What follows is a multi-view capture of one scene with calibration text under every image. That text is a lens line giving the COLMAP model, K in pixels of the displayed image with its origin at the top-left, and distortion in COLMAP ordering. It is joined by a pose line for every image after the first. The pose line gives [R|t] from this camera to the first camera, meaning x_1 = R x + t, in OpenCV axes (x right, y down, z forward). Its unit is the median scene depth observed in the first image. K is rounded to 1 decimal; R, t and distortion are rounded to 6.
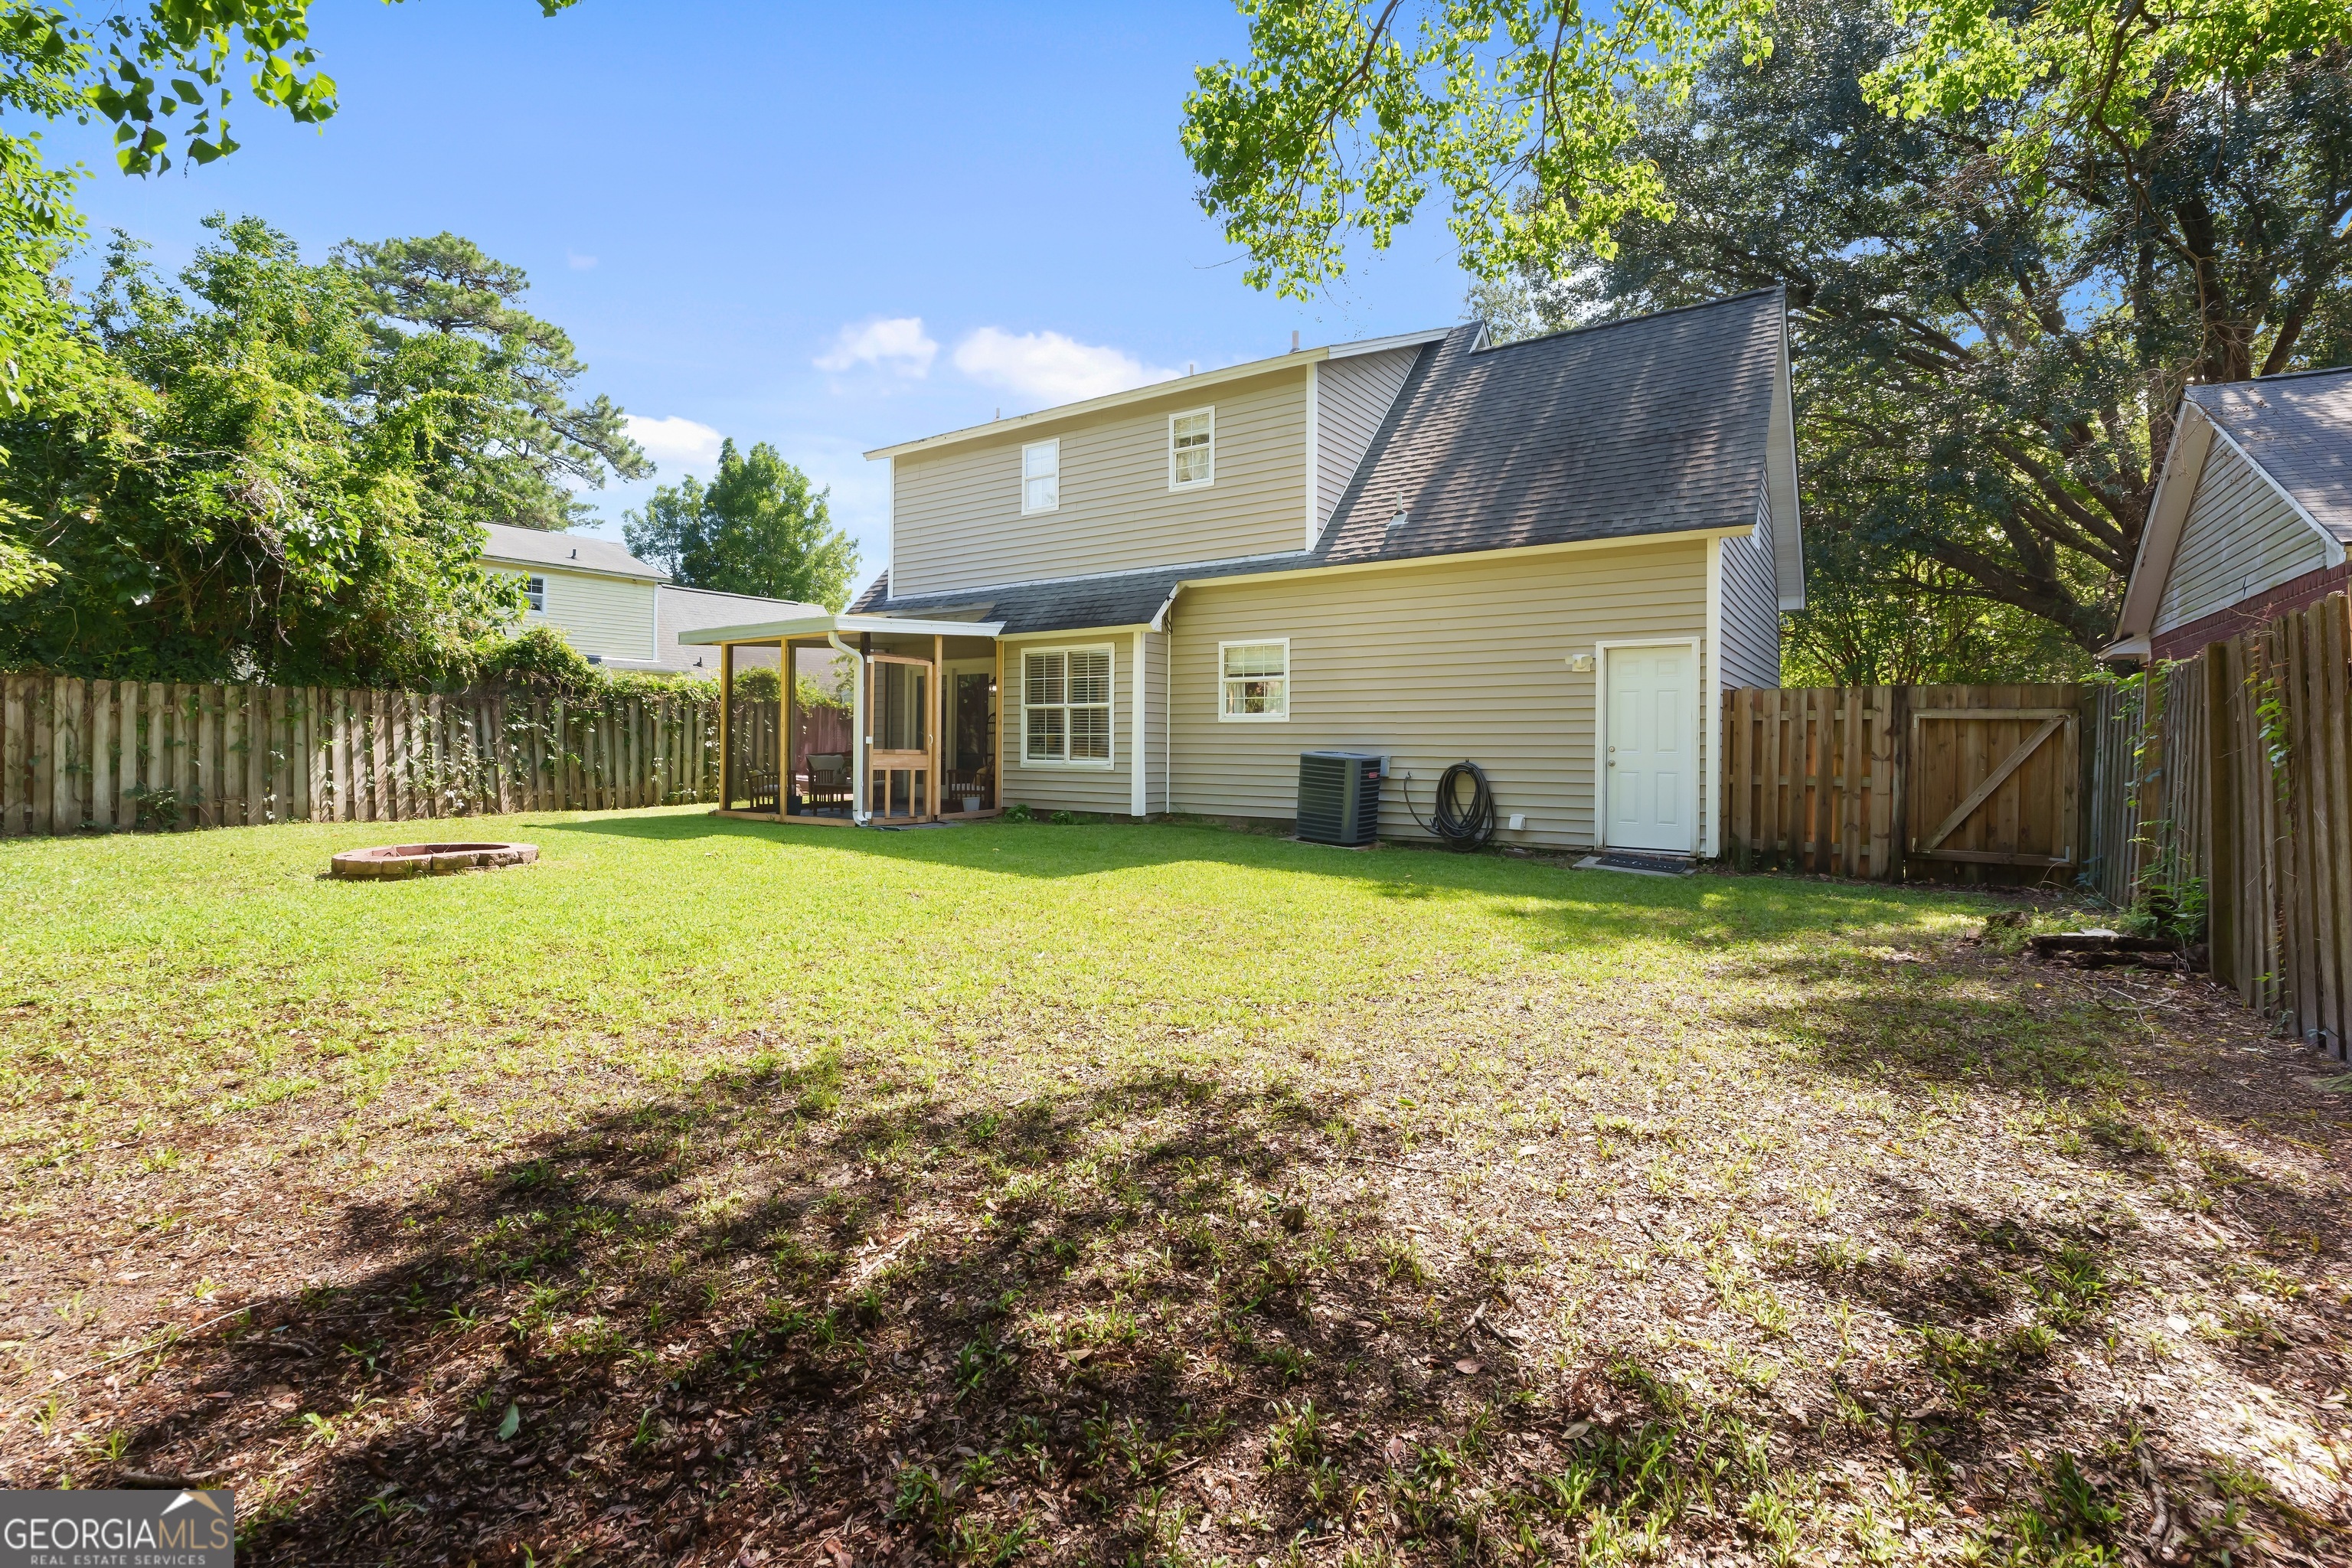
lens RADIAL K [[1044.8, 0, 1156.1], [0, 1044.8, 731.0], [0, 0, 1]] dist [-0.004907, -0.000414]
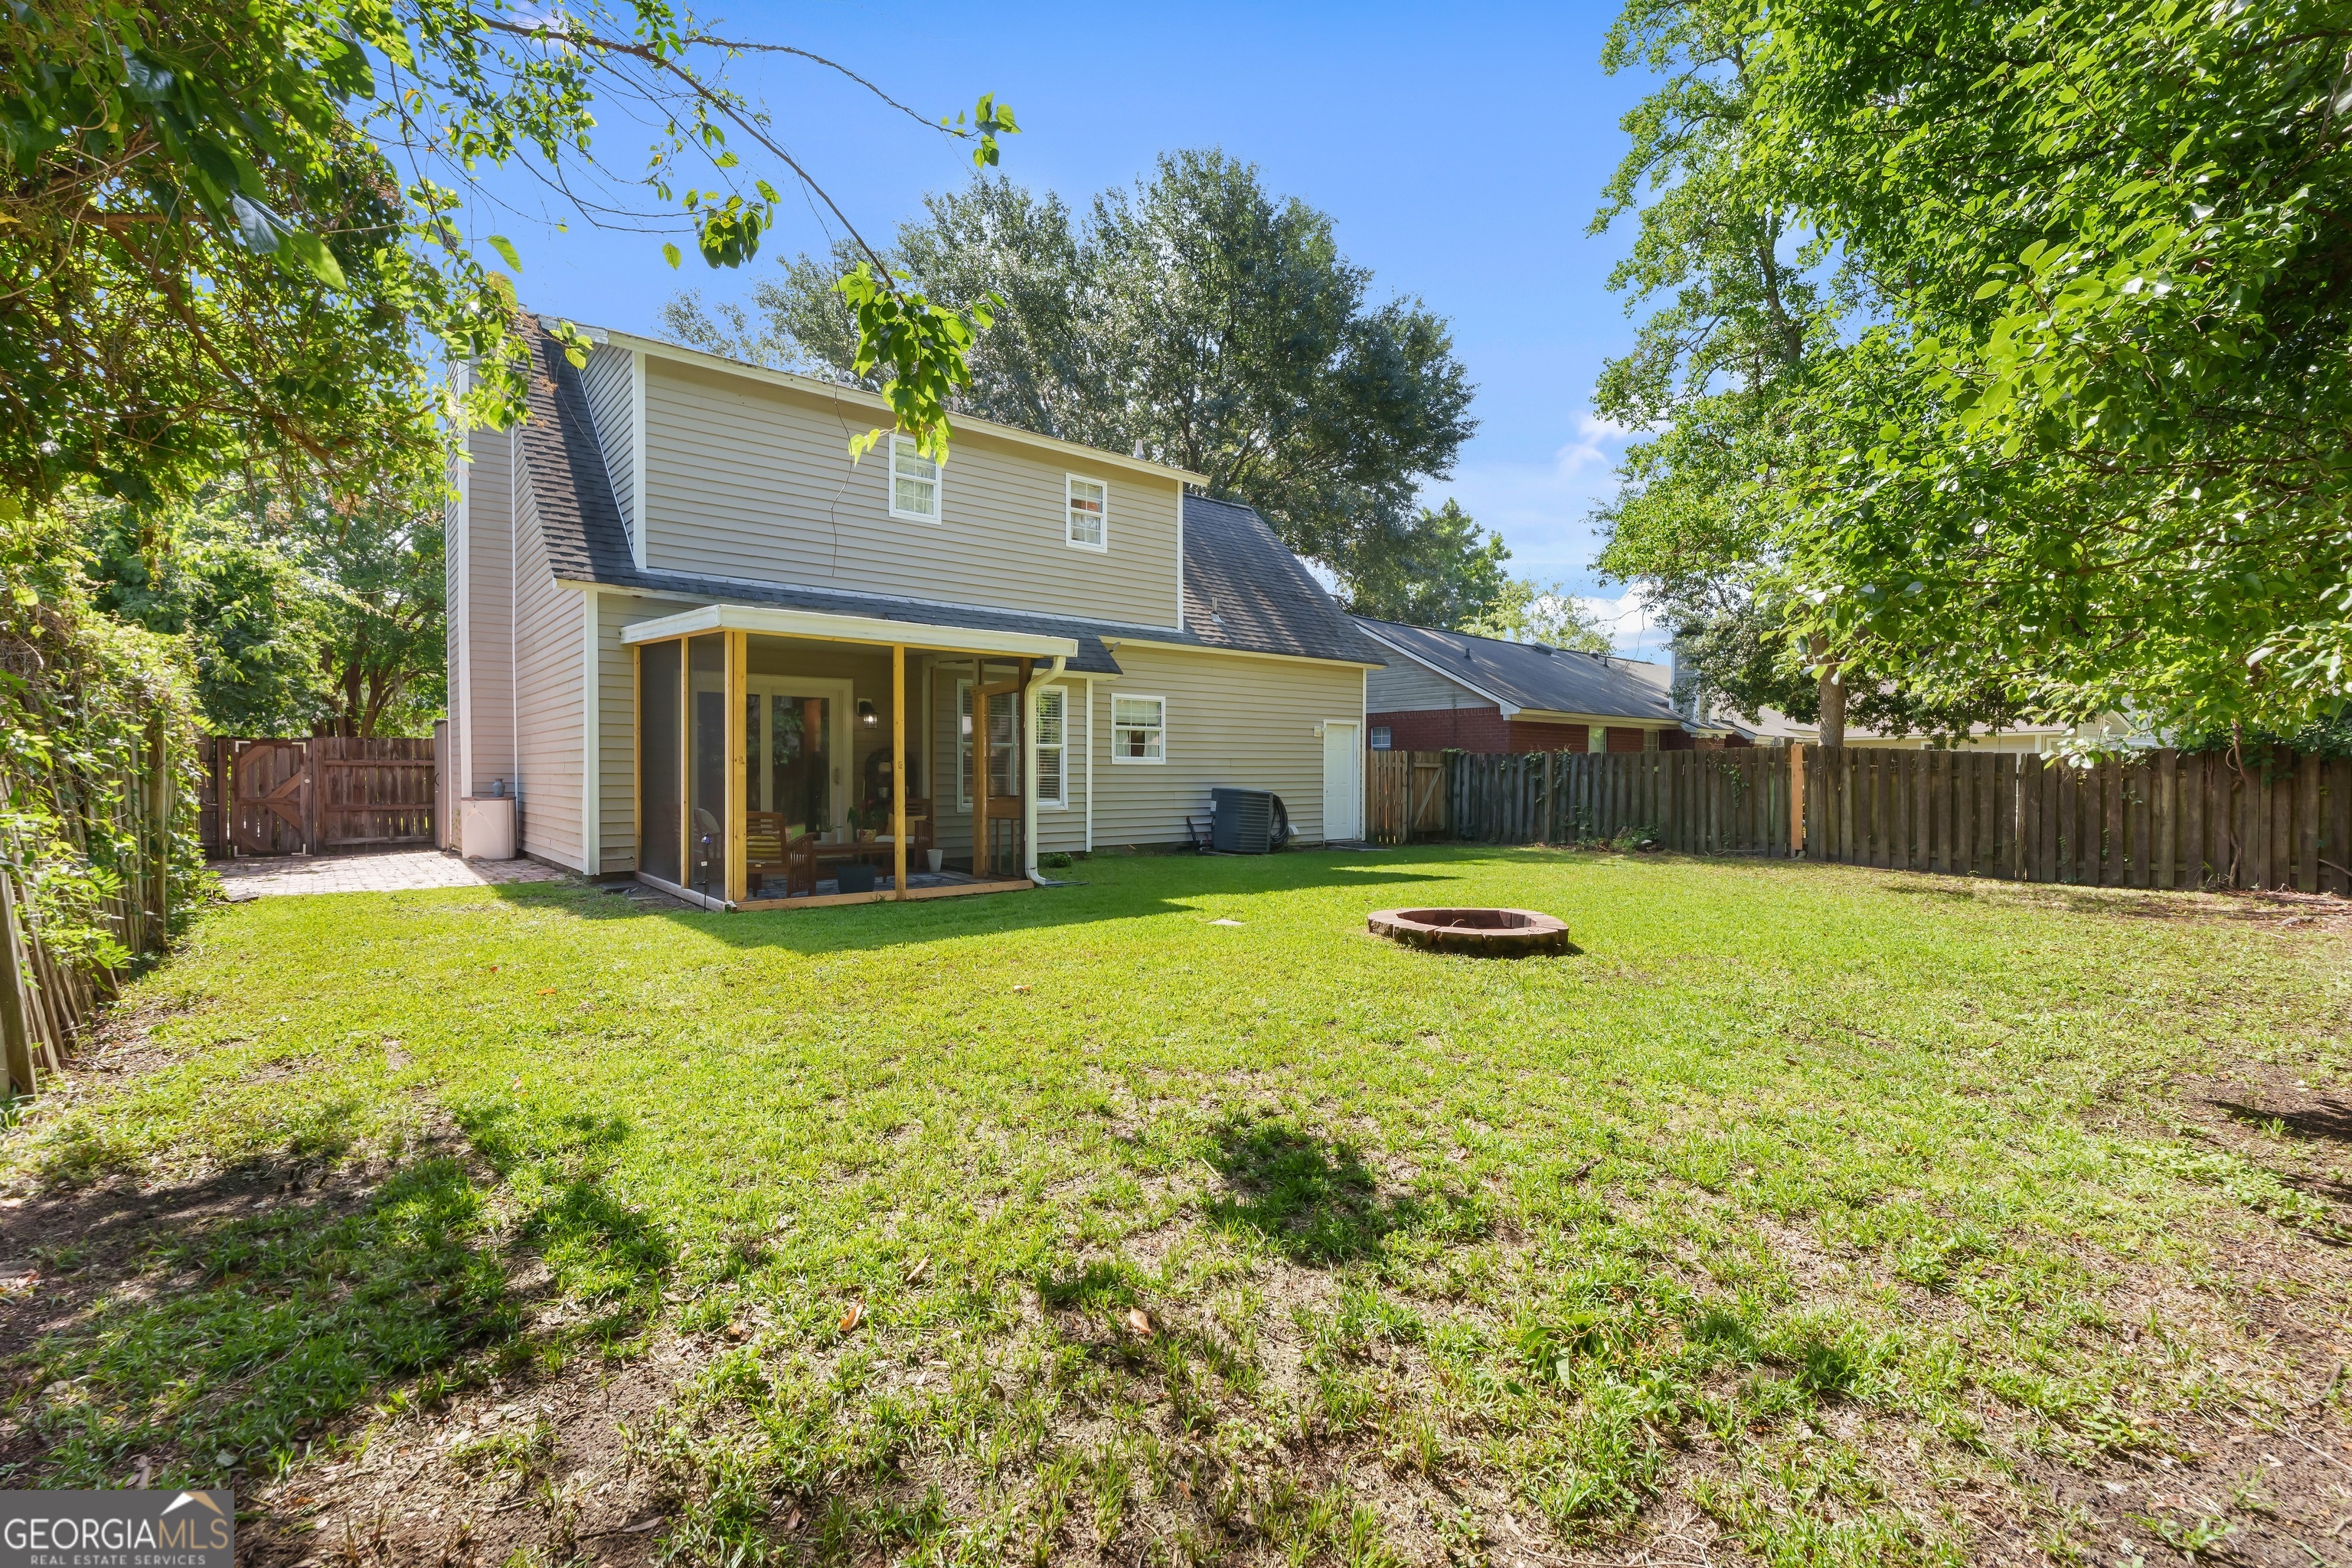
lens RADIAL K [[1044.8, 0, 1158.8], [0, 1044.8, 778.7], [0, 0, 1]] dist [-0.004907, -0.000414]
pose [[0.264821, -0.010467, 0.964241, -0.975301], [-0.009090, 0.999870, 0.013350, -0.007769], [-0.964255, -0.012300, 0.264692, 0.618152]]
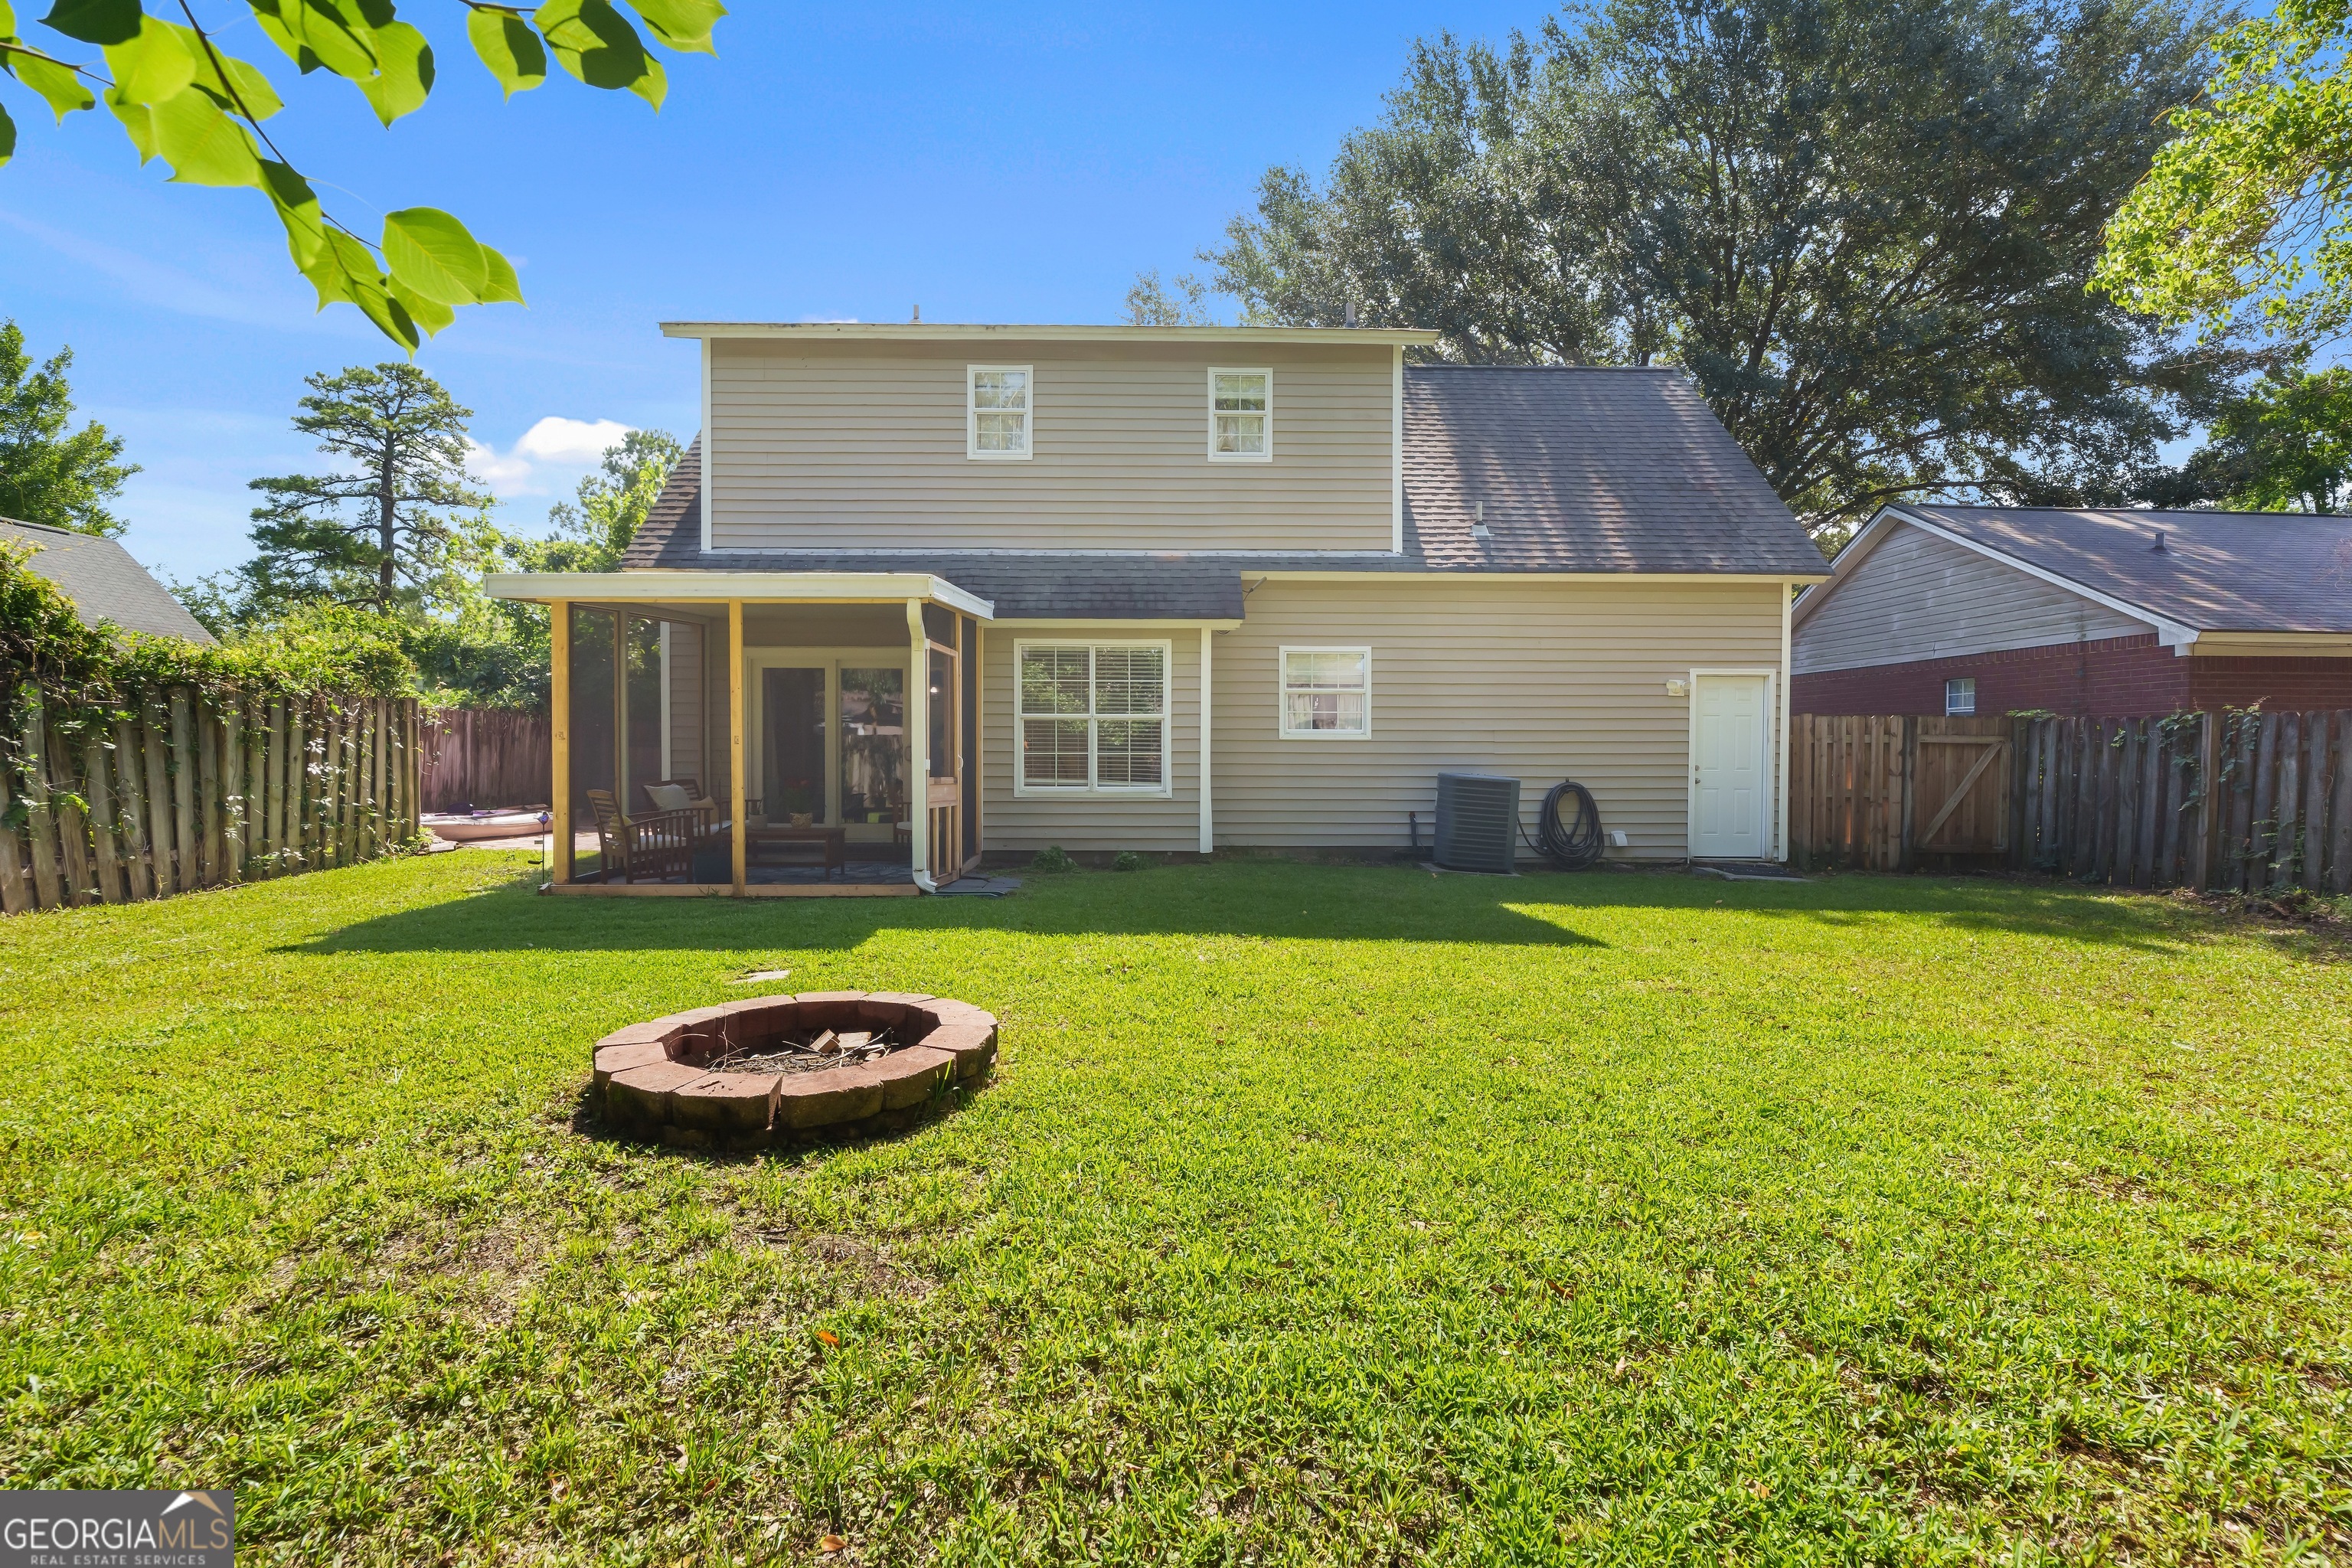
lens RADIAL K [[1044.8, 0, 1161.8], [0, 1044.8, 768.5], [0, 0, 1]] dist [-0.004907, -0.000414]
pose [[0.809460, -0.011948, 0.587053, -0.501992], [-0.004200, 0.999650, 0.026137, -0.006193], [-0.587160, -0.023622, 0.809126, 0.339599]]
